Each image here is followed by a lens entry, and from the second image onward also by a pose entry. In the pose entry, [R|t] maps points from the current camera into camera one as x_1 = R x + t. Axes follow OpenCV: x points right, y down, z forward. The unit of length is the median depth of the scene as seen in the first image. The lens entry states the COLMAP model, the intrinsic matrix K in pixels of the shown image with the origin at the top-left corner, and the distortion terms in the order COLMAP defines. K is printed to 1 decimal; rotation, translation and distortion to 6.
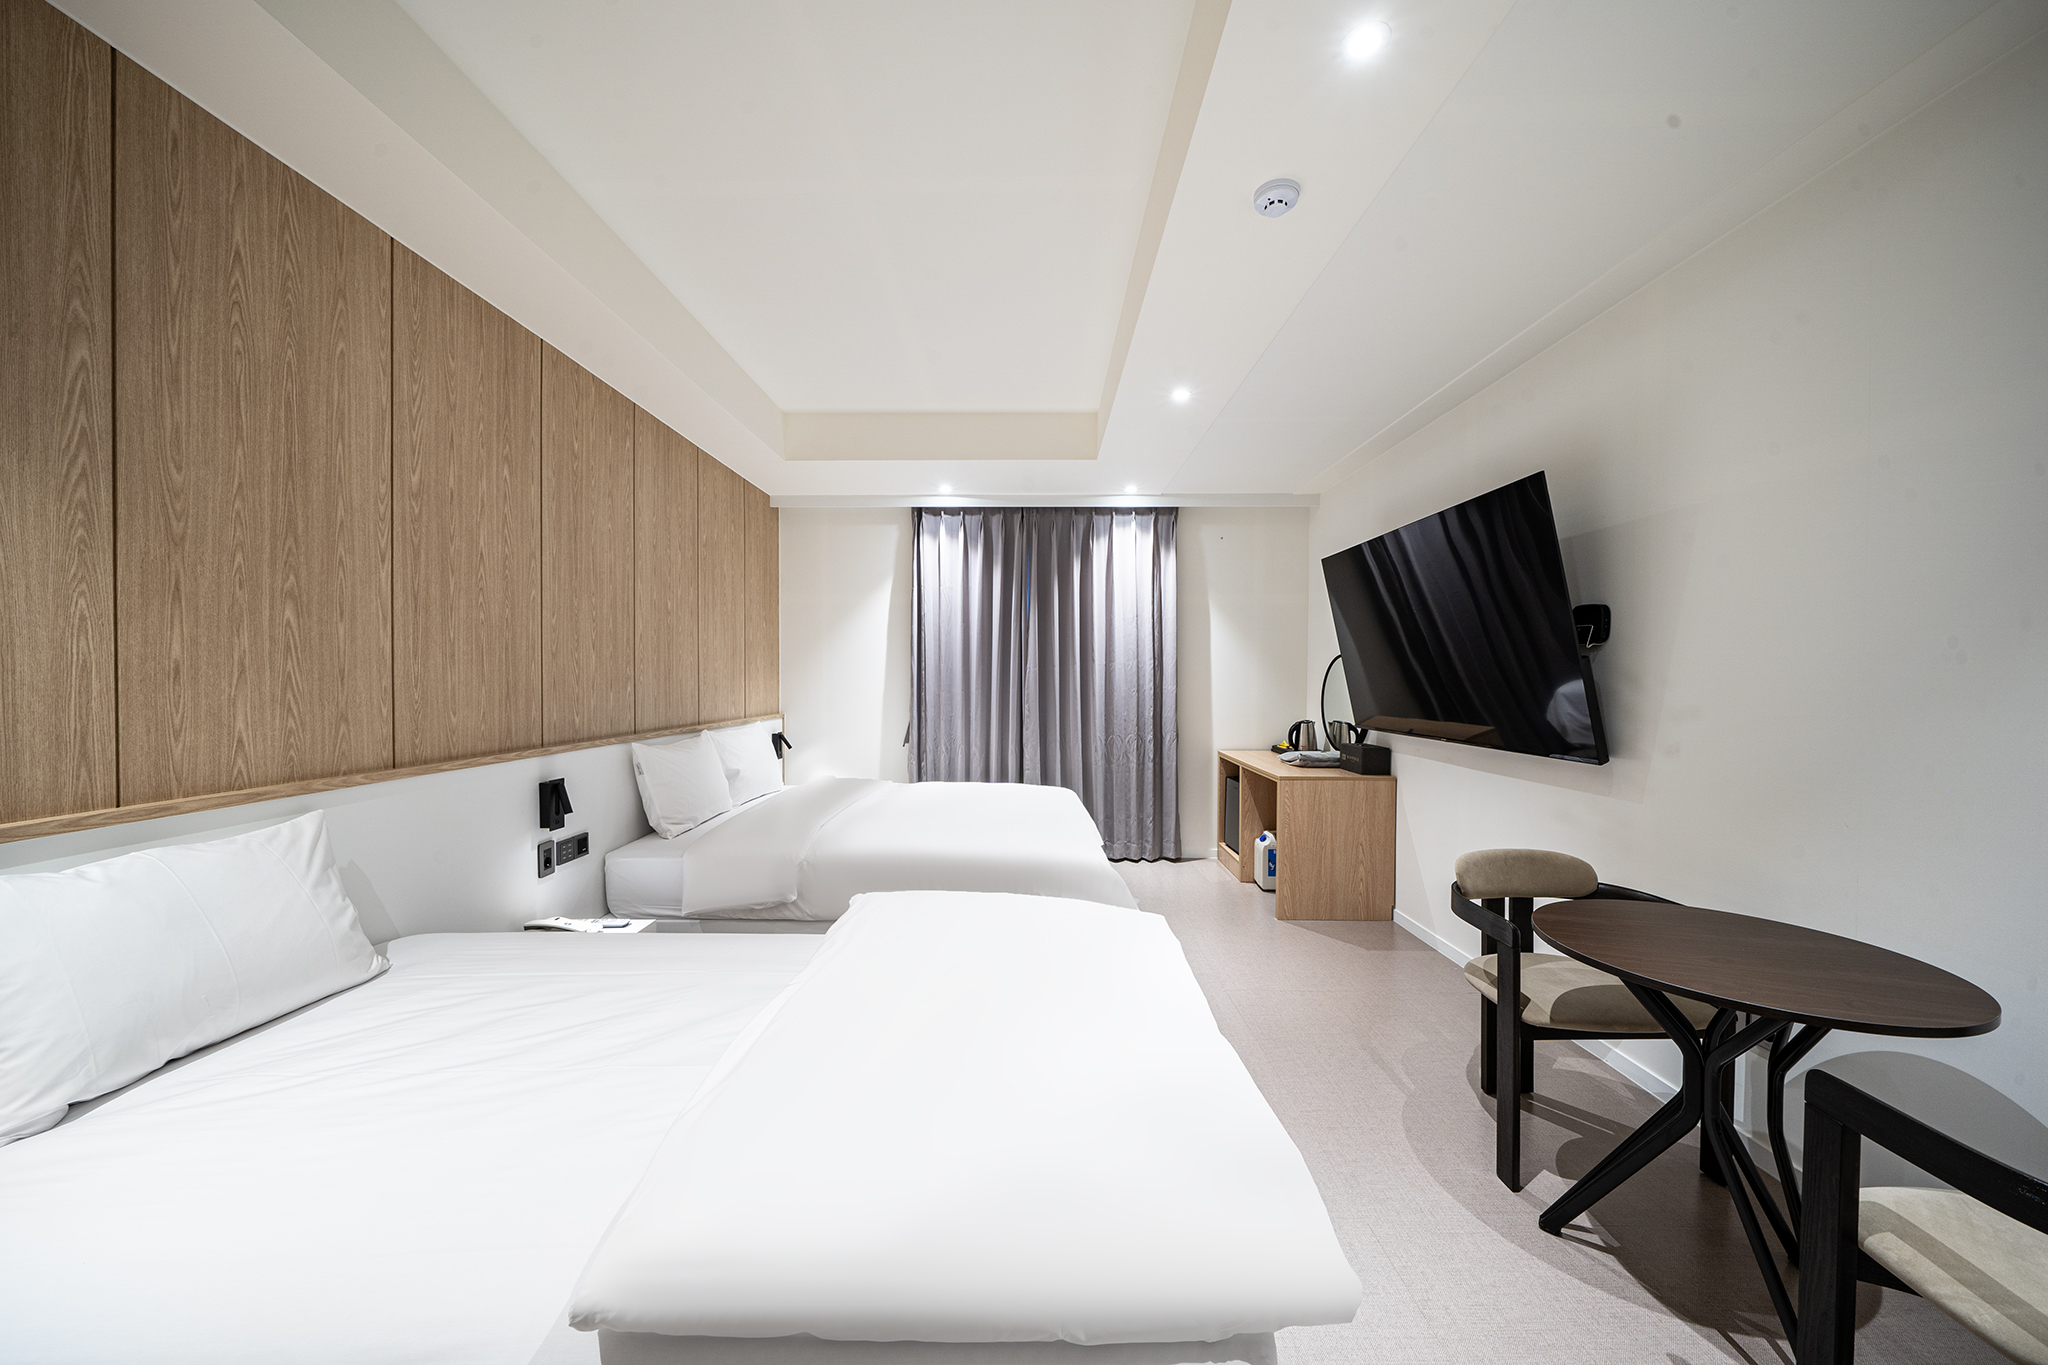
lens RADIAL K [[692.4, 0, 1013.8], [0, 692.4, 689.4], [0, 0, 1]] dist [-0.007844, -0.000114]
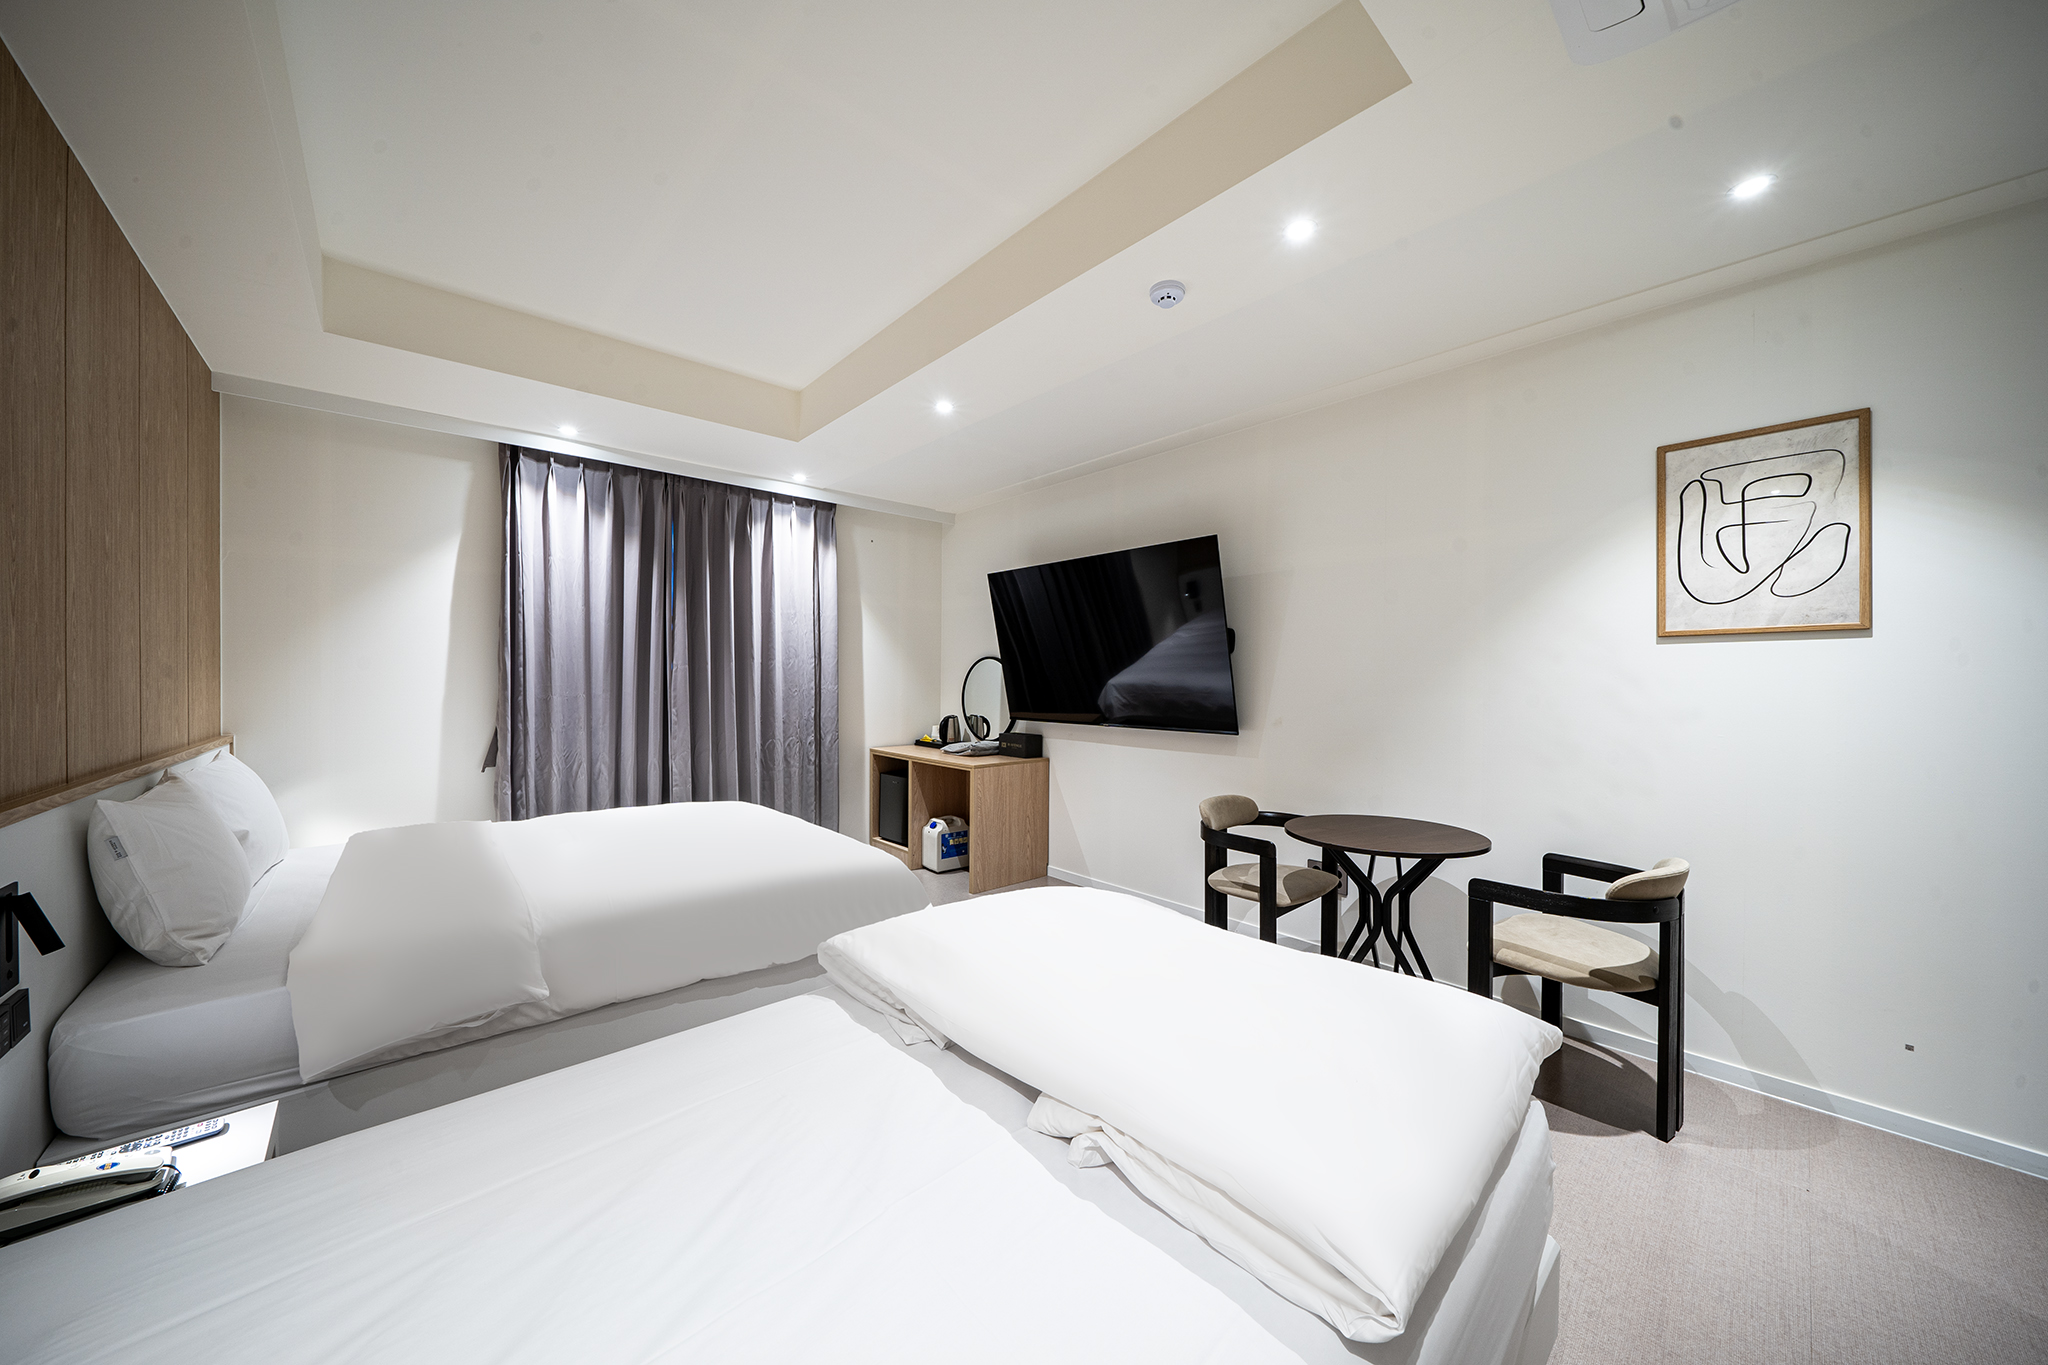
lens RADIAL K [[692.4, 0, 1035.6], [0, 692.4, 687.6], [0, 0, 1]] dist [-0.007844, -0.000114]
pose [[0.733141, -0.008184, 0.680028, -0.303193], [0.008273, 0.999961, 0.003115, -0.003133], [-0.680027, 0.003342, 0.733180, 0.109364]]
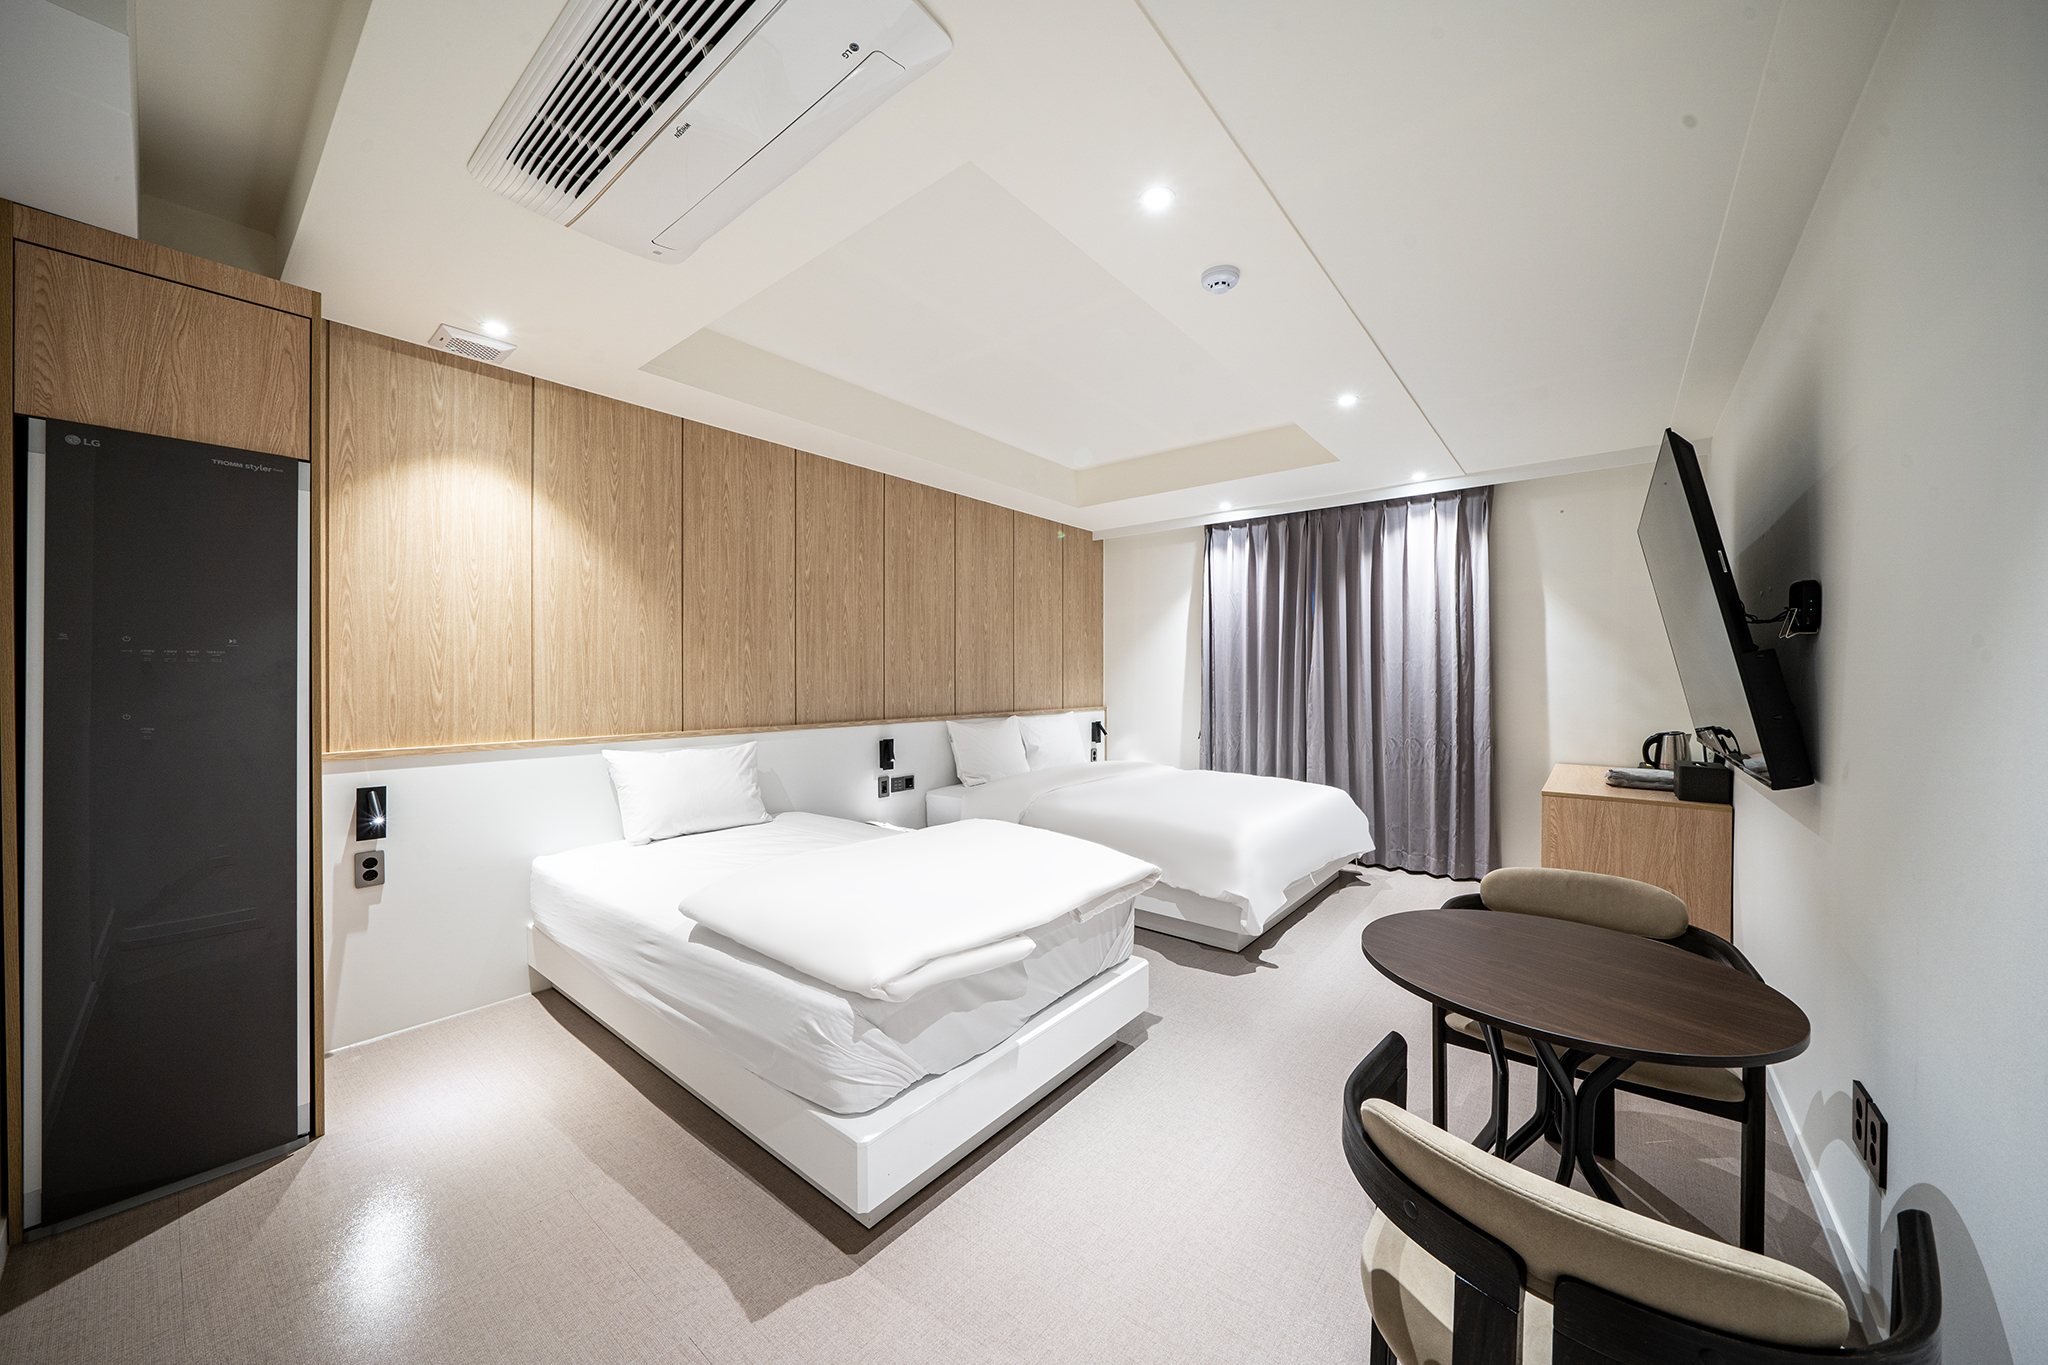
lens RADIAL K [[692.4, 0, 1035.7], [0, 692.4, 684.0], [0, 0, 1]] dist [-0.007844, -0.000114]
pose [[0.800391, 0.004856, -0.599459, 0.402913], [-0.009490, 0.999945, -0.004571, 0.001668], [0.599403, 0.009348, 0.800392, -0.072604]]
